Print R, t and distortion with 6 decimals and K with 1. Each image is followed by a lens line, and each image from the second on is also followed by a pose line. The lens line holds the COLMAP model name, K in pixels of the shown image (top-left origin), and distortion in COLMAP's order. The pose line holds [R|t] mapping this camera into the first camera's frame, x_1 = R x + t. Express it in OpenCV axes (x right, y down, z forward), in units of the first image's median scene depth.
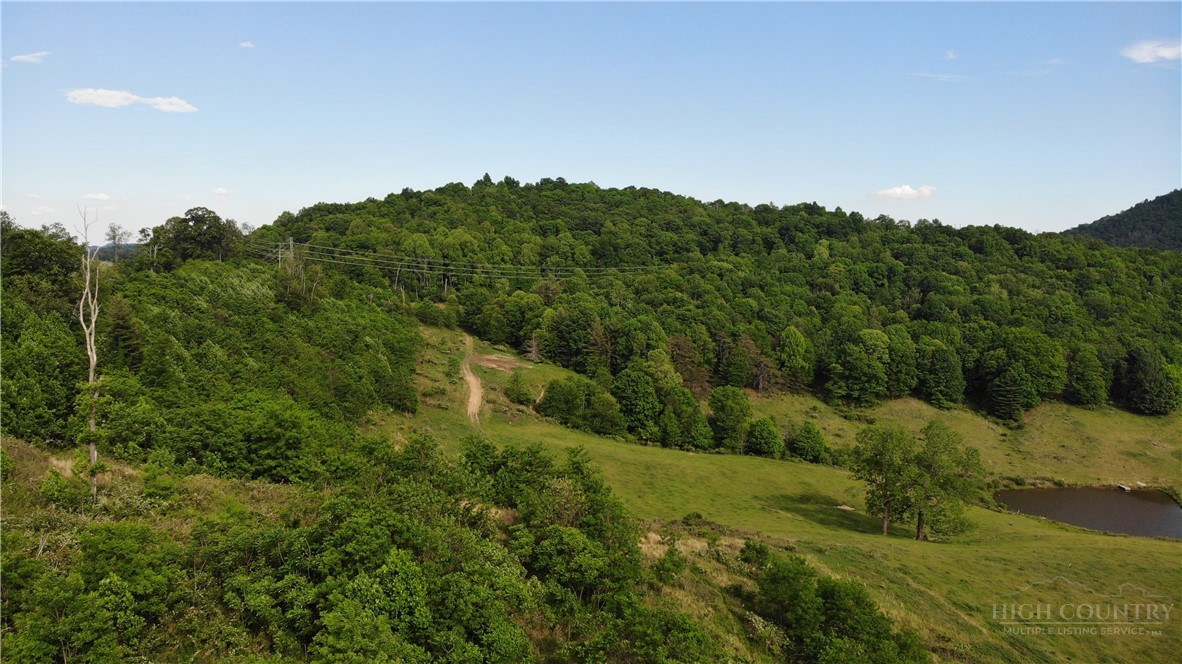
lens RADIAL K [[851.1, 0, 599.3], [0, 851.1, 336.3], [0, 0, 1]] dist [0.159082, -0.370871]
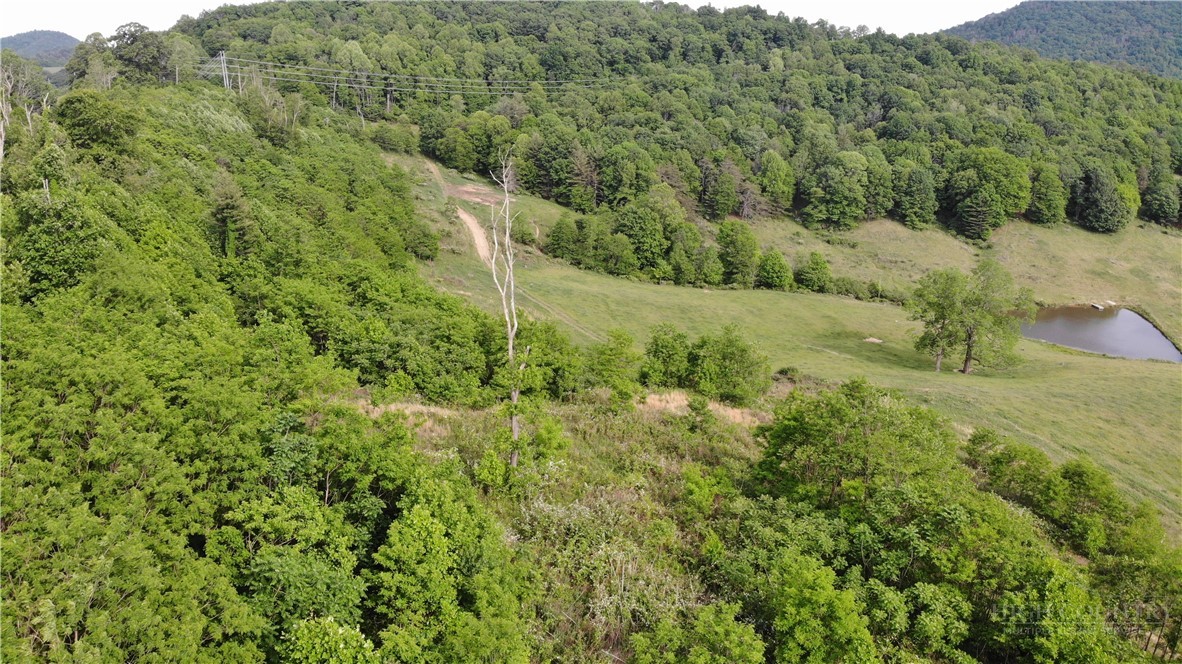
lens RADIAL K [[851.1, 0, 599.3], [0, 851.1, 336.3], [0, 0, 1]] dist [0.159082, -0.370871]
pose [[0.987765, -0.046231, 0.148941, -0.122088], [0.010662, 0.972835, 0.231252, -0.031667], [-0.155586, -0.226835, 0.961425, 0.030454]]
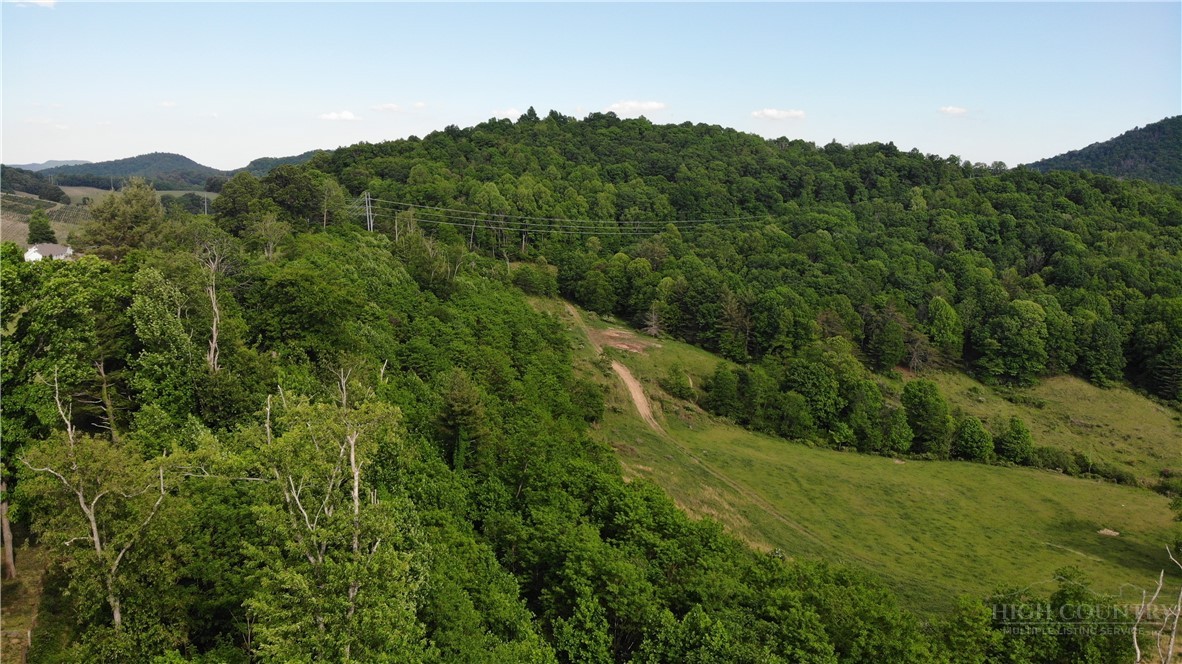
lens RADIAL K [[848.3, 0, 584.8], [0, 848.3, 334.6], [0, 0, 1]] dist [0.083862, -0.207292]
pose [[0.998610, -0.007741, 0.052130, -0.186657], [0.002594, 0.995175, 0.098079, -0.057691], [-0.052638, -0.097807, 0.993812, 0.108649]]
